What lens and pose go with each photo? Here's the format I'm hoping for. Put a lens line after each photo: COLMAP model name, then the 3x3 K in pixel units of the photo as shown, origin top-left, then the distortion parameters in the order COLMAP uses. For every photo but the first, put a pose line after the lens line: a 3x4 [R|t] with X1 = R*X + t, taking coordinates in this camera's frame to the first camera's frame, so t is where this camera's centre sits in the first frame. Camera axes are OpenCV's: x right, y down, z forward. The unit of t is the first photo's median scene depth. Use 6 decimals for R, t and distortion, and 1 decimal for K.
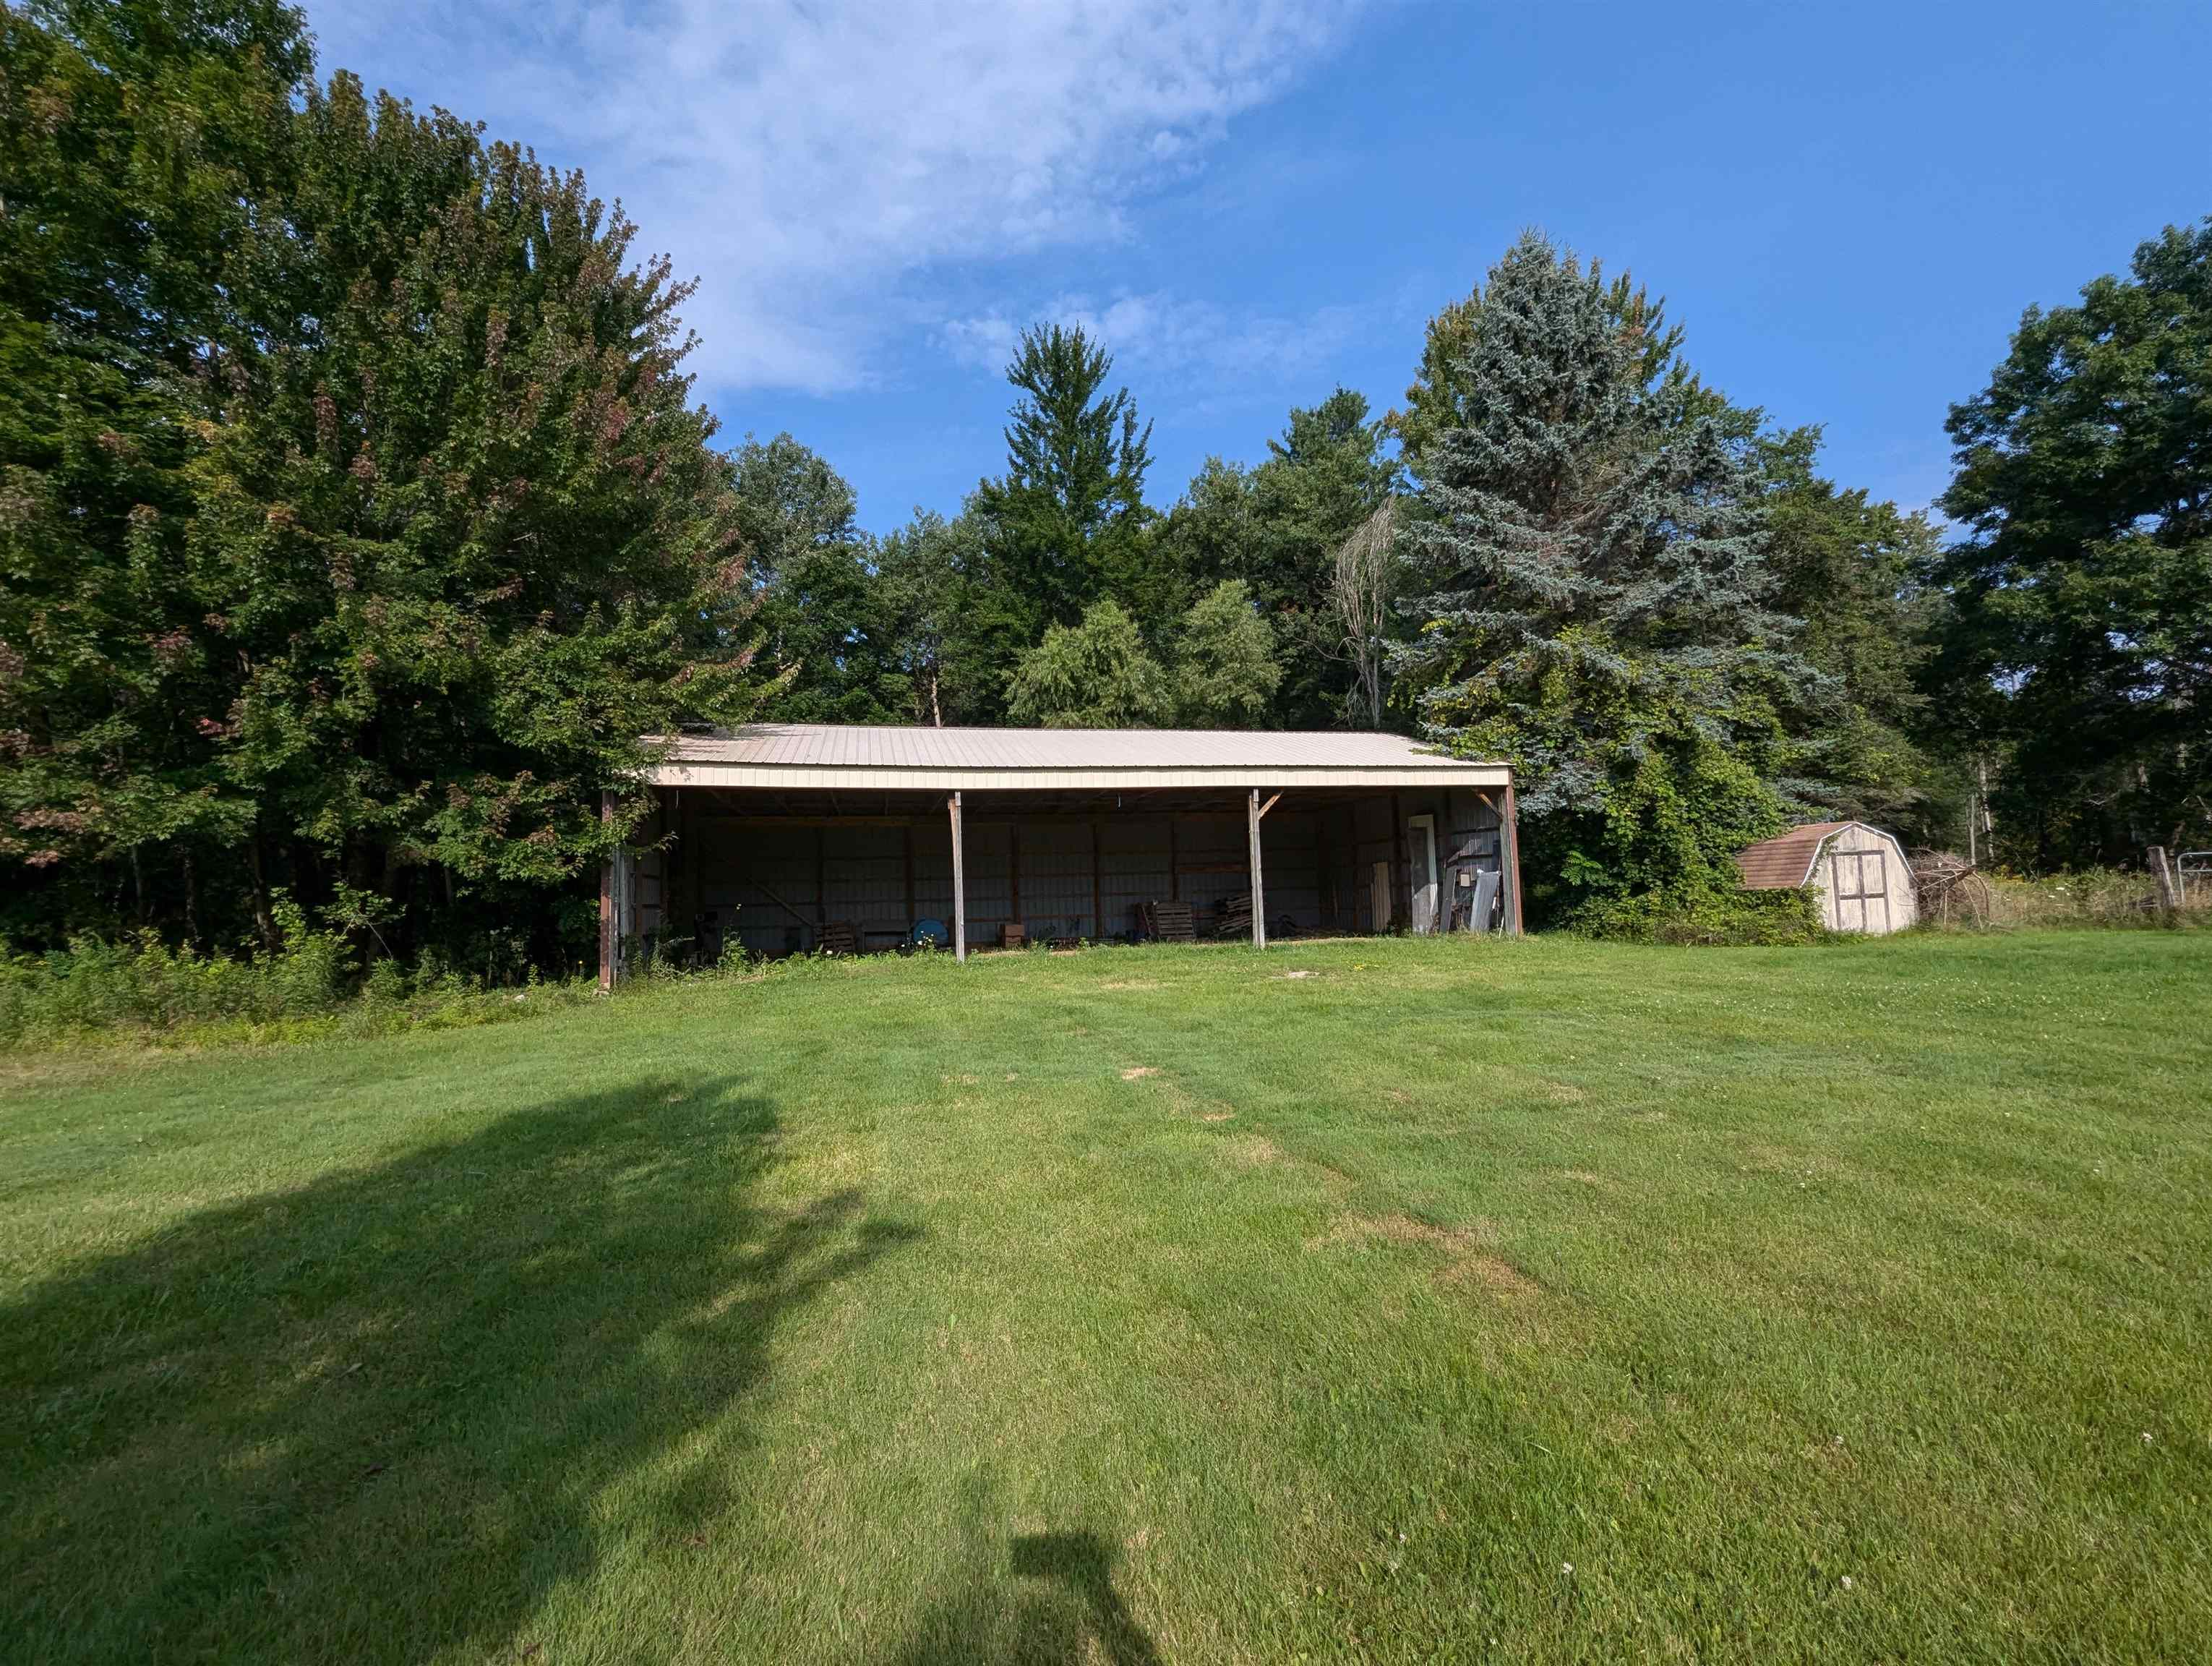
lens RADIAL K [[907.8, 0, 1101.1], [0, 907.8, 842.1], [0, 0, 1]] dist [0.012727, -0.000353]
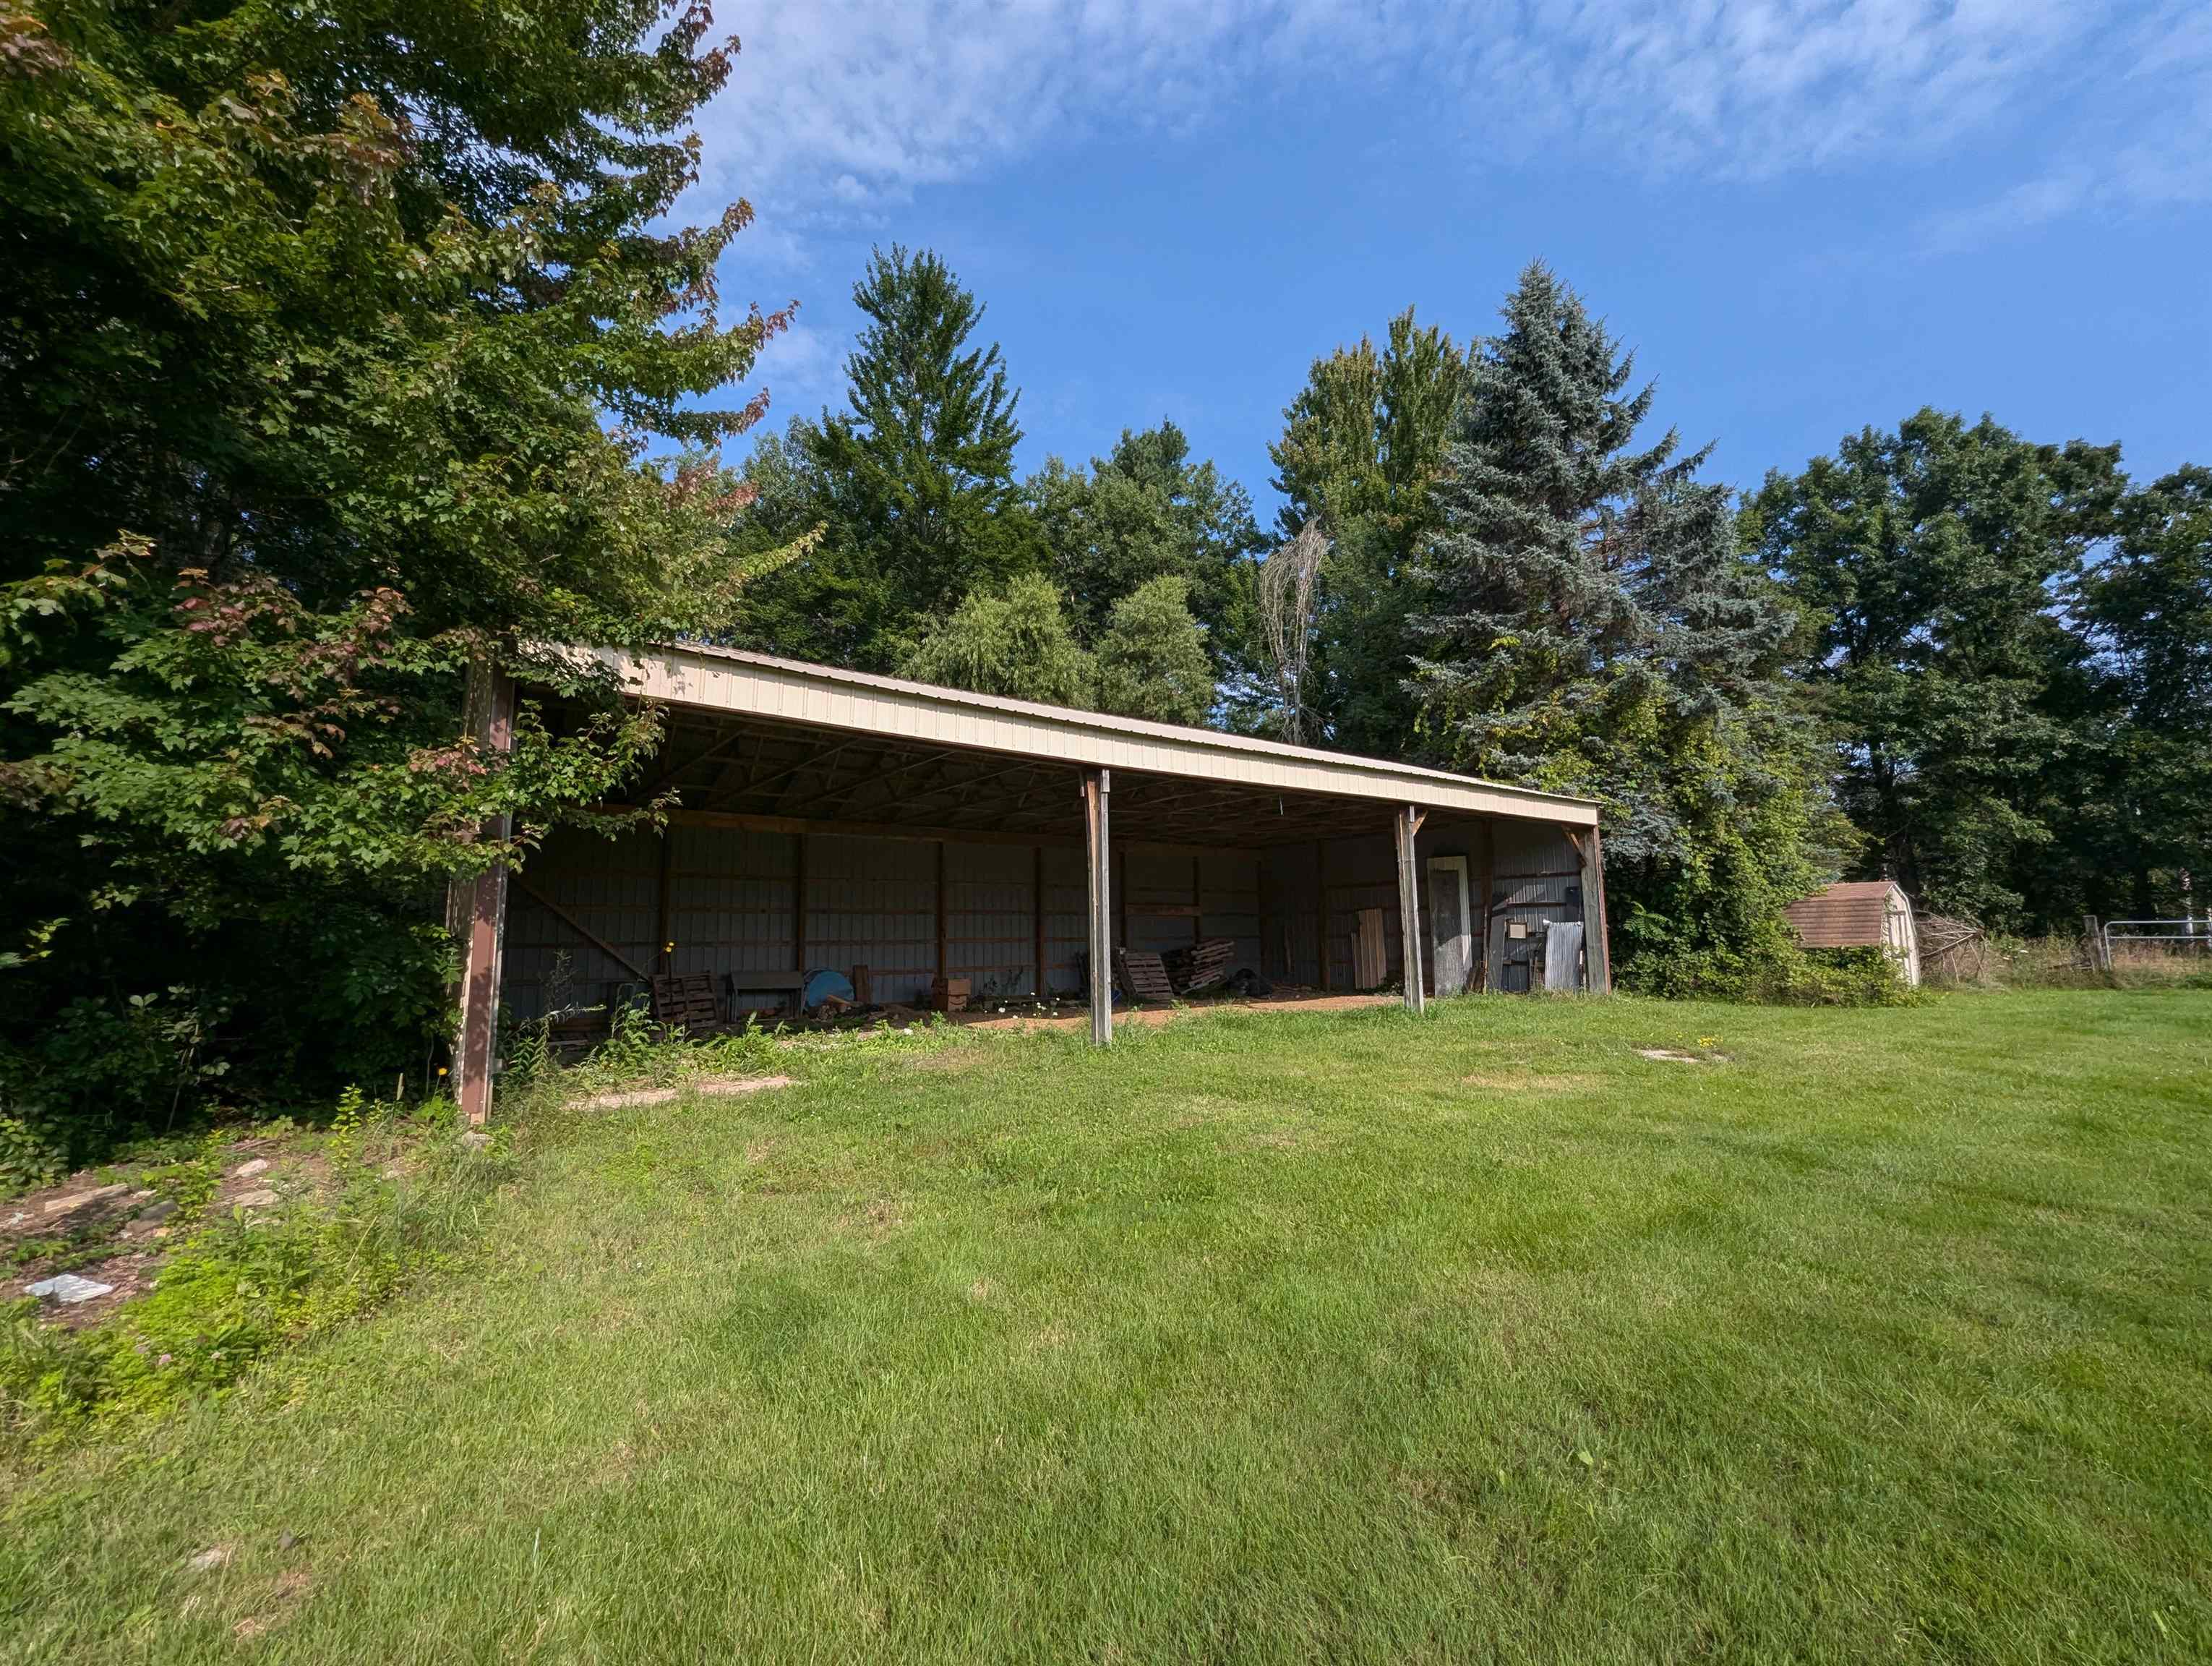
lens RADIAL K [[907.8, 0, 1101.1], [0, 907.8, 842.1], [0, 0, 1]] dist [0.012727, -0.000353]
pose [[0.918692, 0.060569, 0.390302, -0.308358], [-0.038210, 0.997166, -0.064806, 0.026963], [-0.393121, 0.044624, 0.918403, 0.325301]]
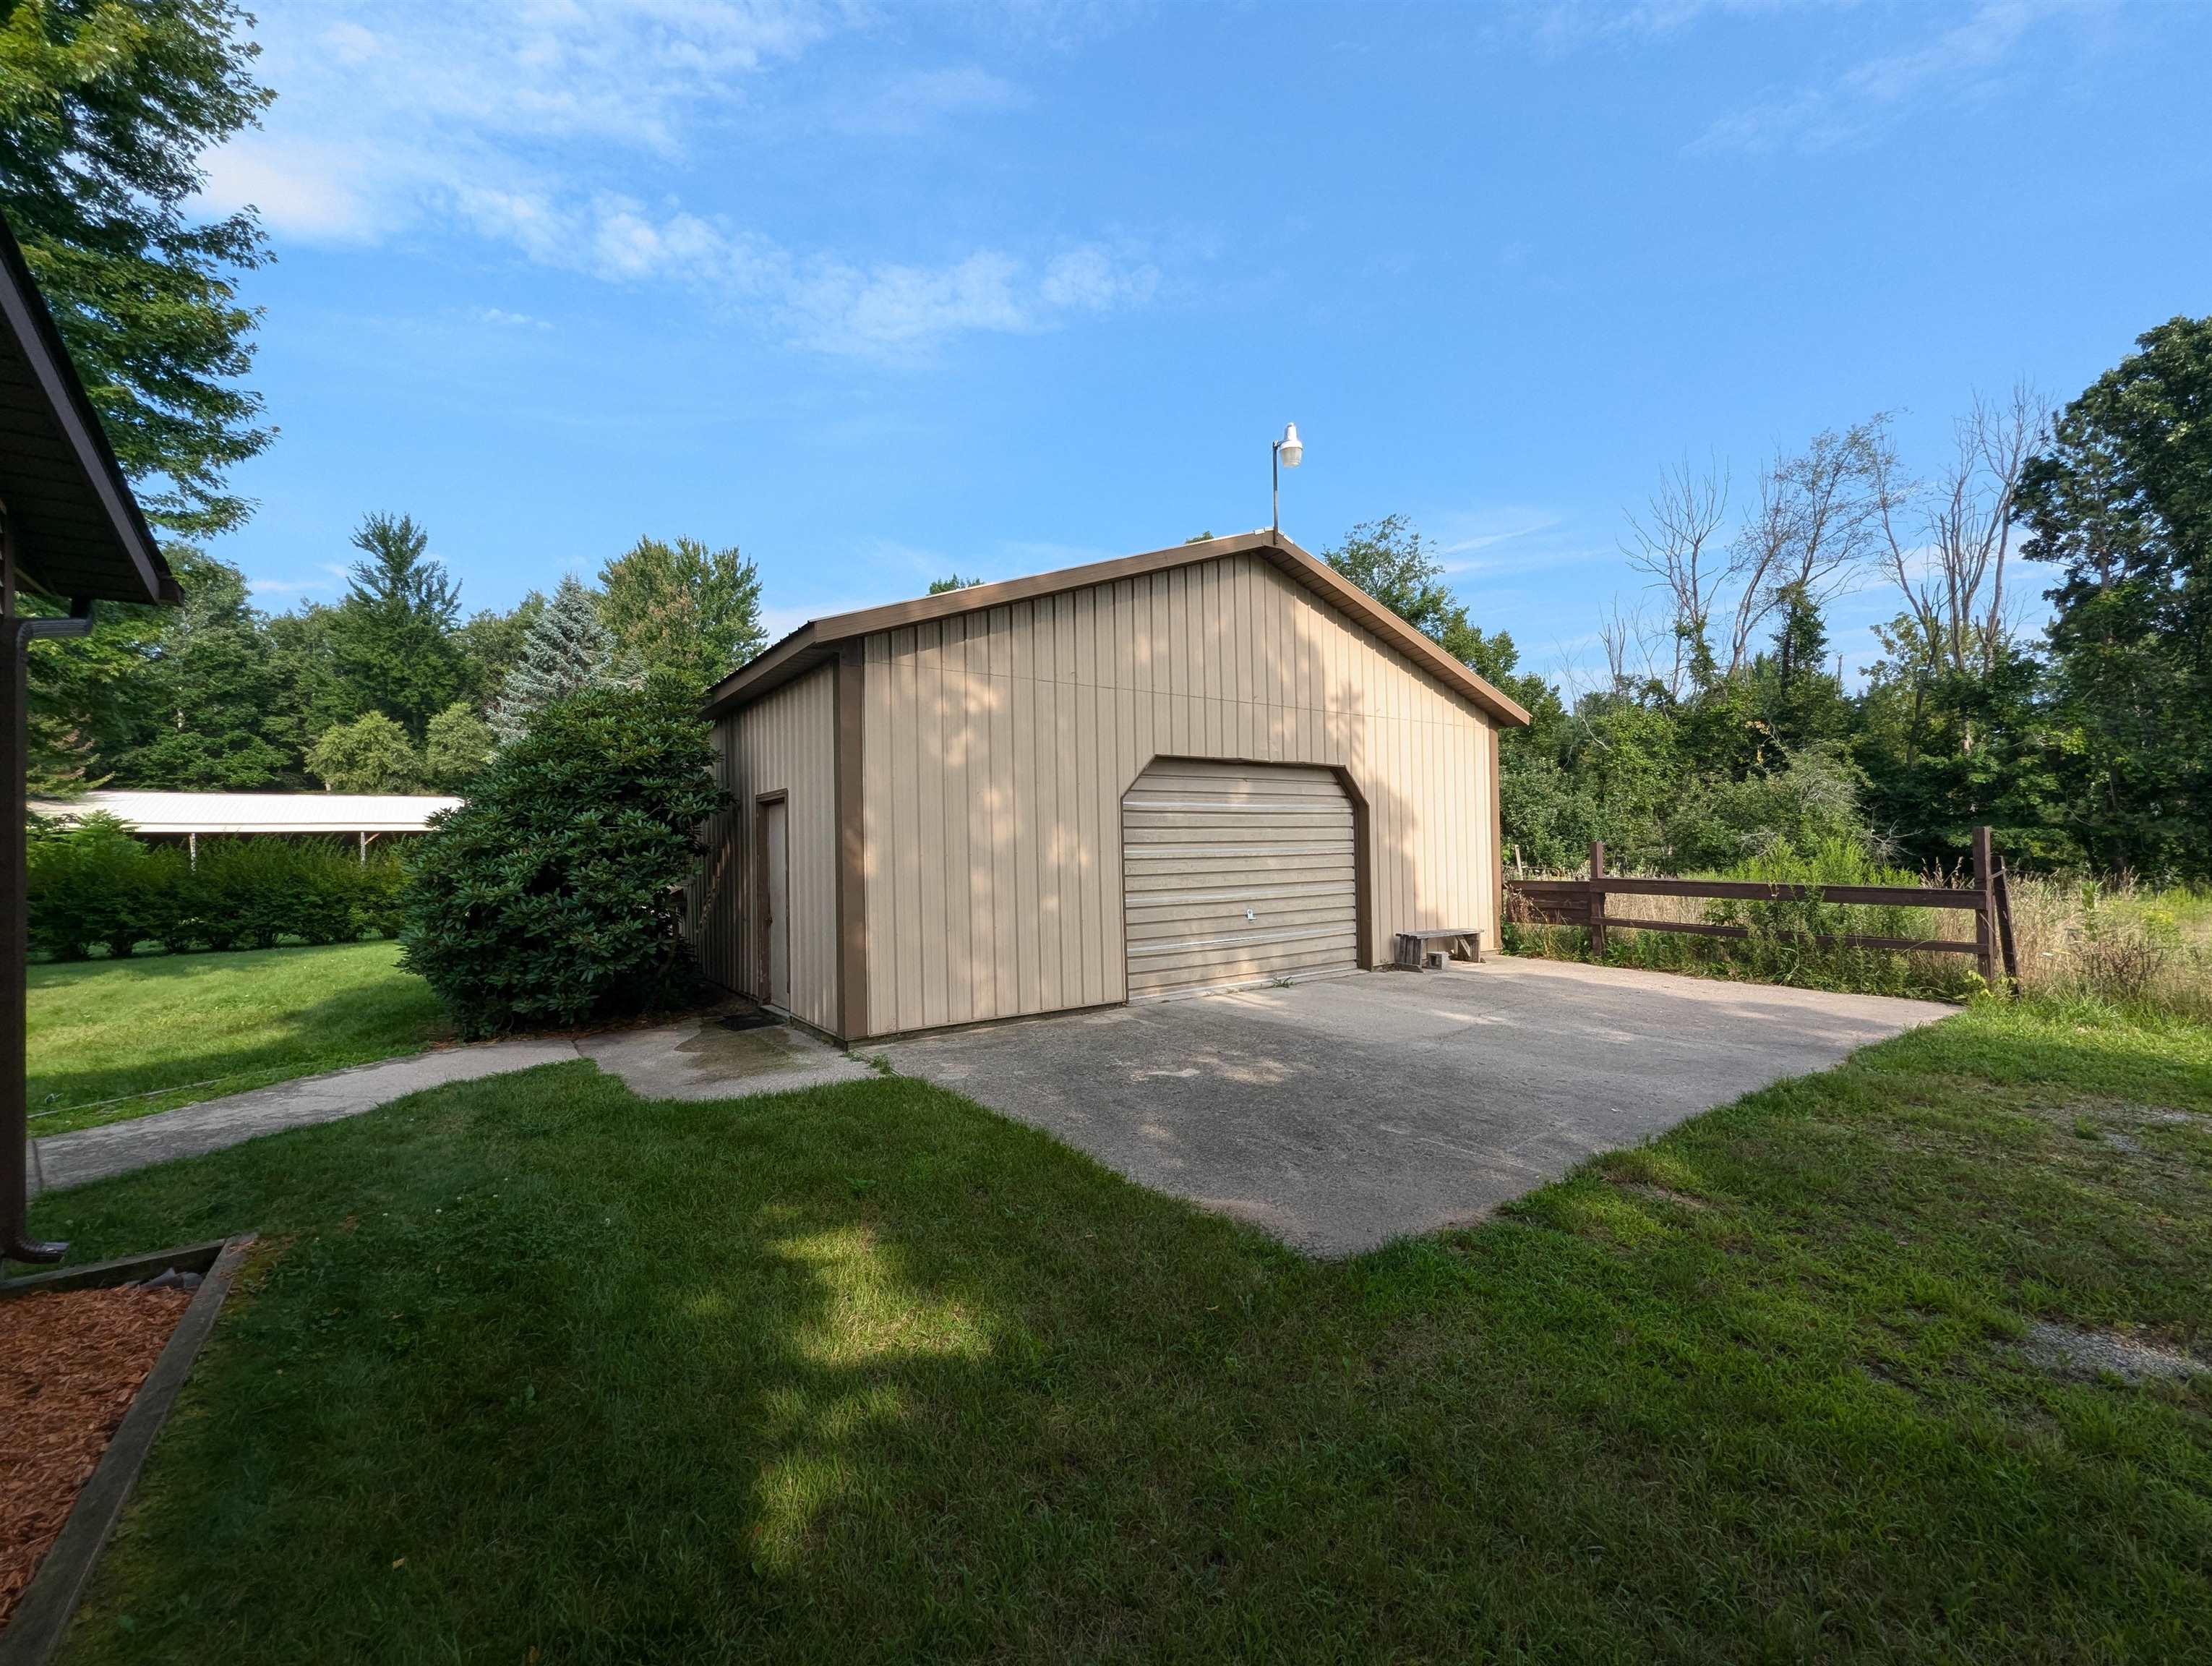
lens RADIAL K [[907.8, 0, 1101.1], [0, 907.8, 842.1], [0, 0, 1]] dist [0.012727, -0.000353]
pose [[0.940016, 0.017559, 0.340679, 0.996911], [-0.035873, 0.998225, 0.047534, -0.182976], [-0.339240, -0.056904, 0.938977, -1.657274]]
